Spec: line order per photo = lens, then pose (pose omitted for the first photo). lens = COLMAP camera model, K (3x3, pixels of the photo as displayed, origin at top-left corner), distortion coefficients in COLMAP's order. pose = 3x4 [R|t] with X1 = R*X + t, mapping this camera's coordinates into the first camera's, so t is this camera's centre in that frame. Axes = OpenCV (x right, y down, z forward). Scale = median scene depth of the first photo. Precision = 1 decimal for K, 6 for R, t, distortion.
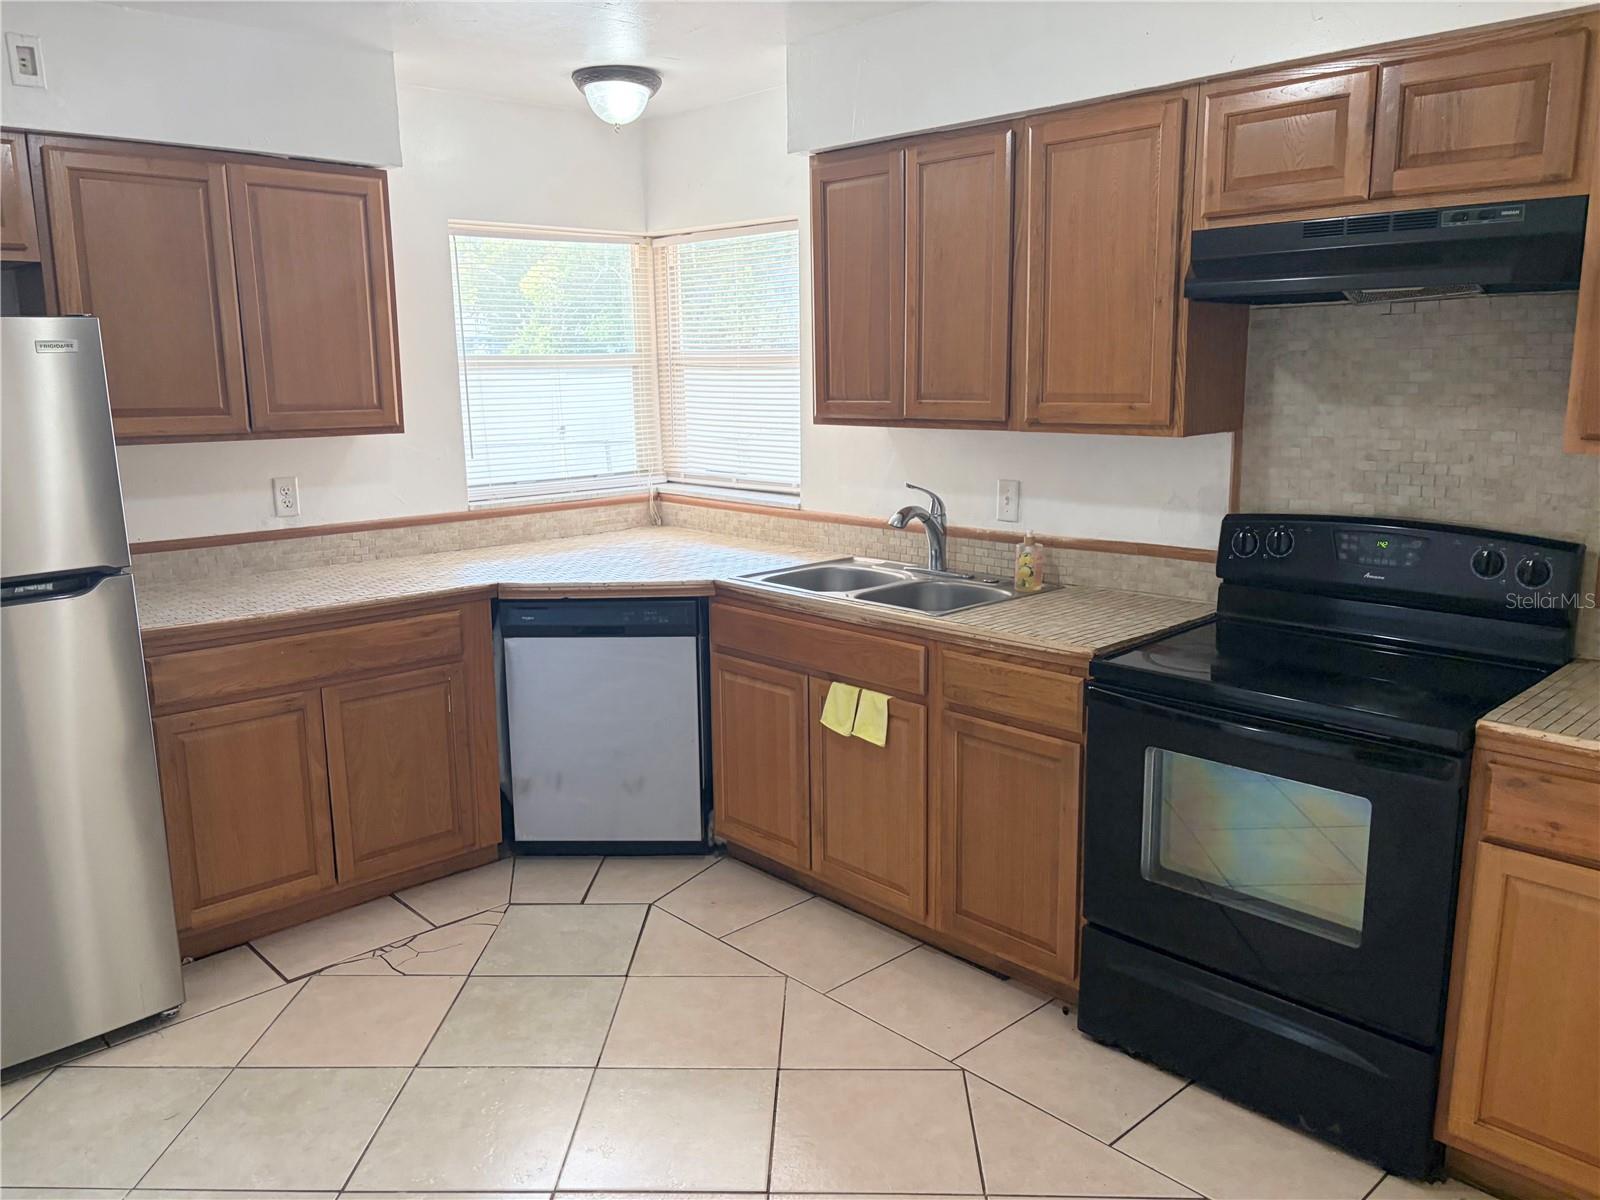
lens RADIAL K [[1229.9, 0, 800.4], [0, 1229.9, 601.5], [0, 0, 1]] dist [0.053258, -0.013115]
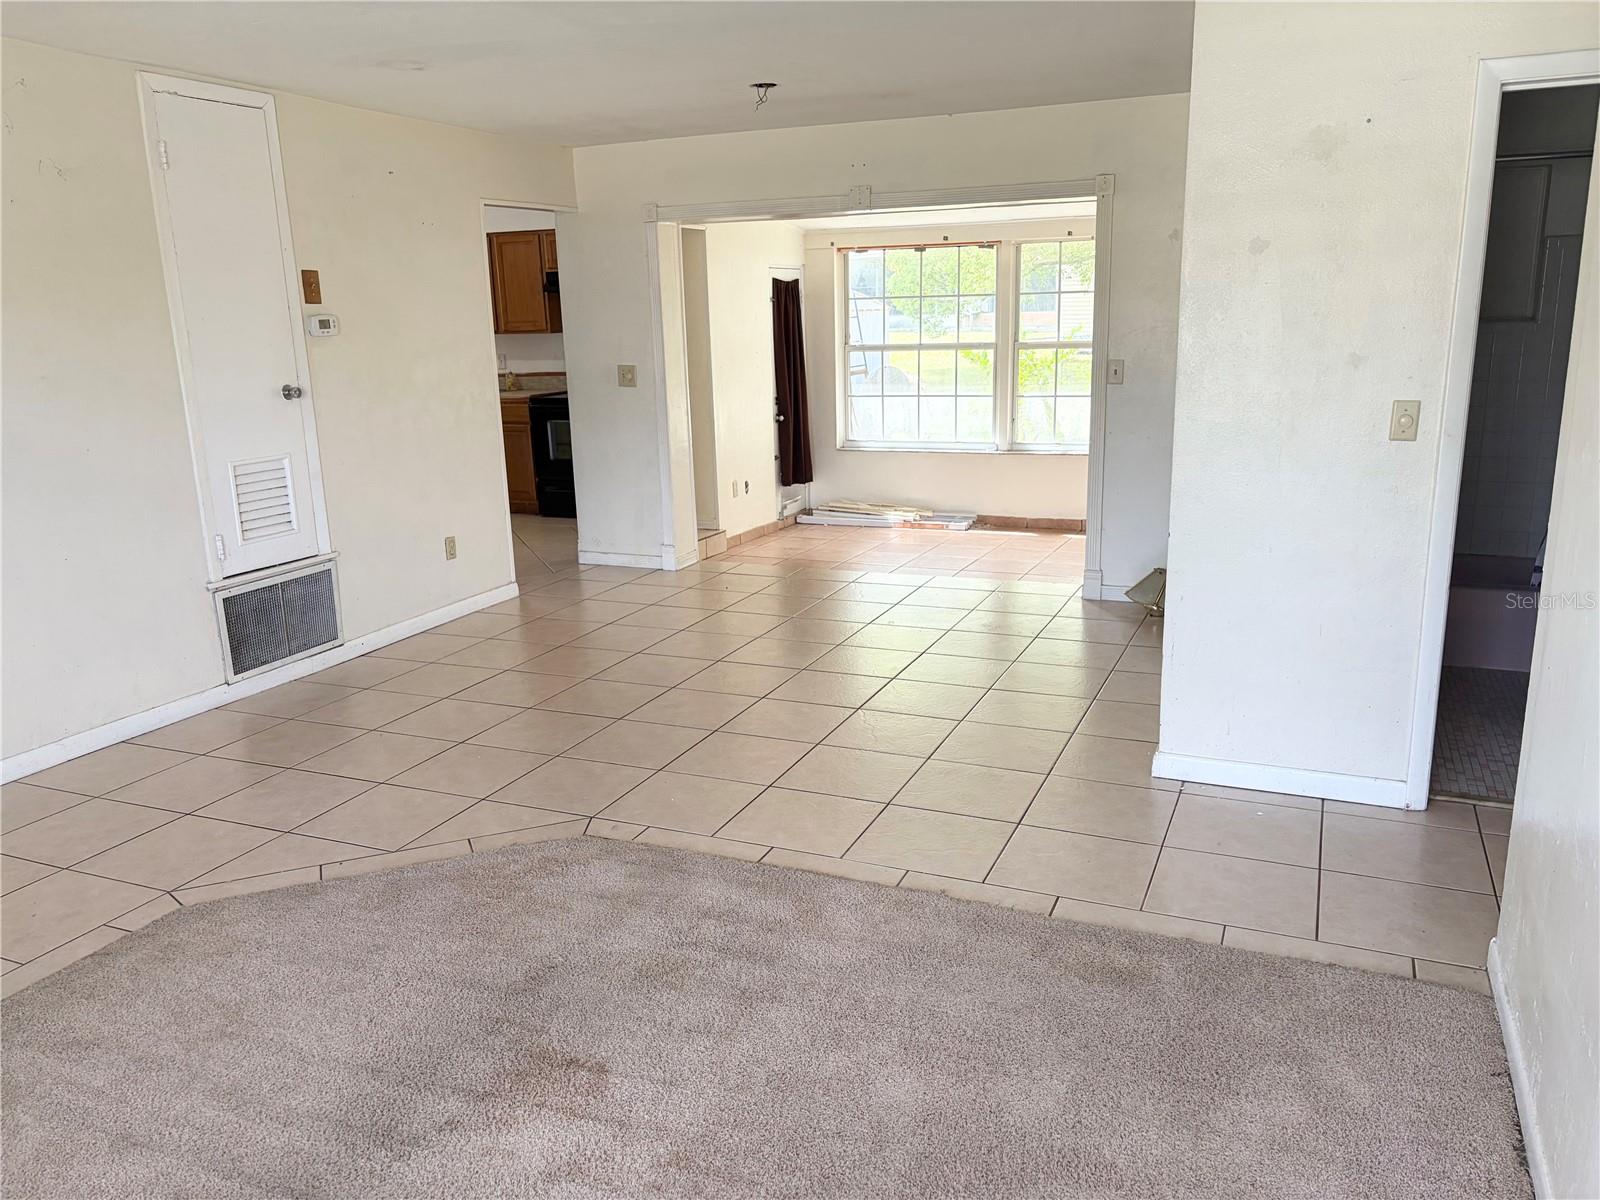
lens RADIAL K [[1229.9, 0, 800.1], [0, 1229.9, 598.0], [0, 0, 1]] dist [0.053258, -0.013115]
pose [[0.918533, -0.106109, 0.380839, -0.419156], [0.092581, 0.994255, 0.053726, 0.460354], [-0.384351, -0.014091, 0.923079, -2.341179]]
